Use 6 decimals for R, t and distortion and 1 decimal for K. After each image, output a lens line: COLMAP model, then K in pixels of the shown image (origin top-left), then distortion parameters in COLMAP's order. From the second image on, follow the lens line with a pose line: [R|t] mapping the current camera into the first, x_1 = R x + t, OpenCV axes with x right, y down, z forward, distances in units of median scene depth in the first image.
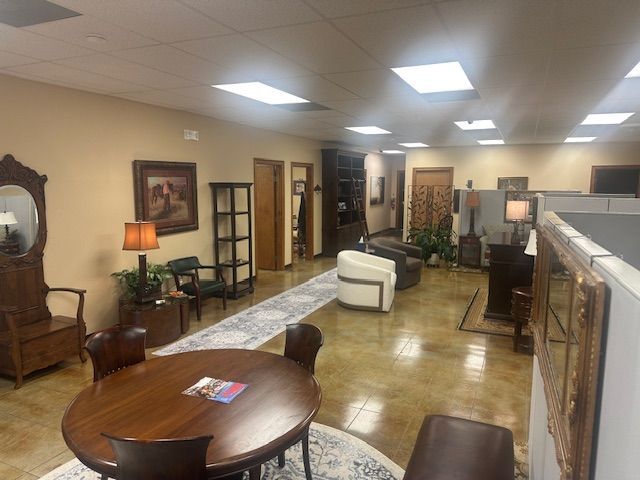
lens RADIAL K [[447.9, 0, 322.9], [0, 447.9, 253.2], [0, 0, 1]] dist [0.000536, -0.004399]
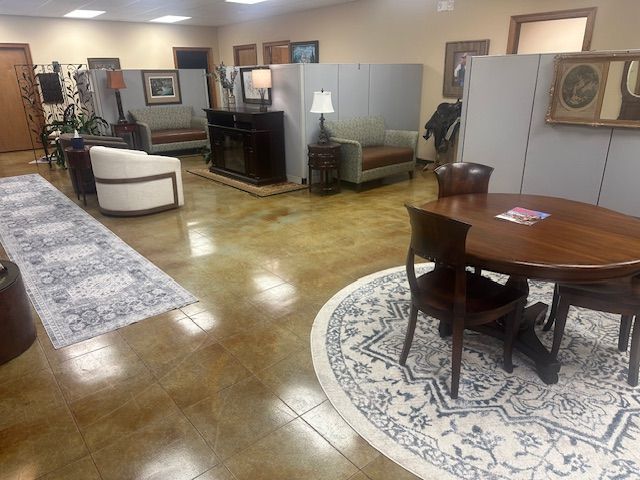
lens RADIAL K [[447.9, 0, 322.9], [0, 447.9, 253.2], [0, 0, 1]] dist [0.000536, -0.004399]
pose [[0.445546, -0.344714, 0.826233, -0.547028], [0.157228, 0.938683, 0.306844, -0.011479], [-0.881344, -0.006806, 0.472426, 0.352090]]
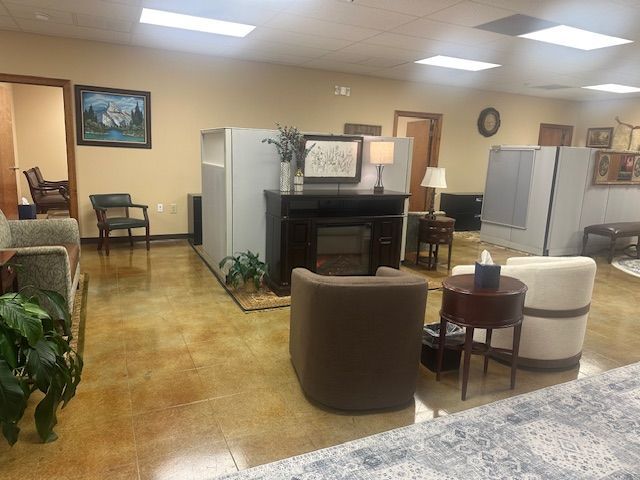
lens RADIAL K [[447.9, 0, 322.9], [0, 447.9, 253.2], [0, 0, 1]] dist [0.000536, -0.004399]
pose [[-0.761810, -0.185690, 0.620617, -0.054847], [0.052768, 0.937065, 0.345144, -0.223936], [-0.645648, 0.295683, -0.704067, 1.756639]]
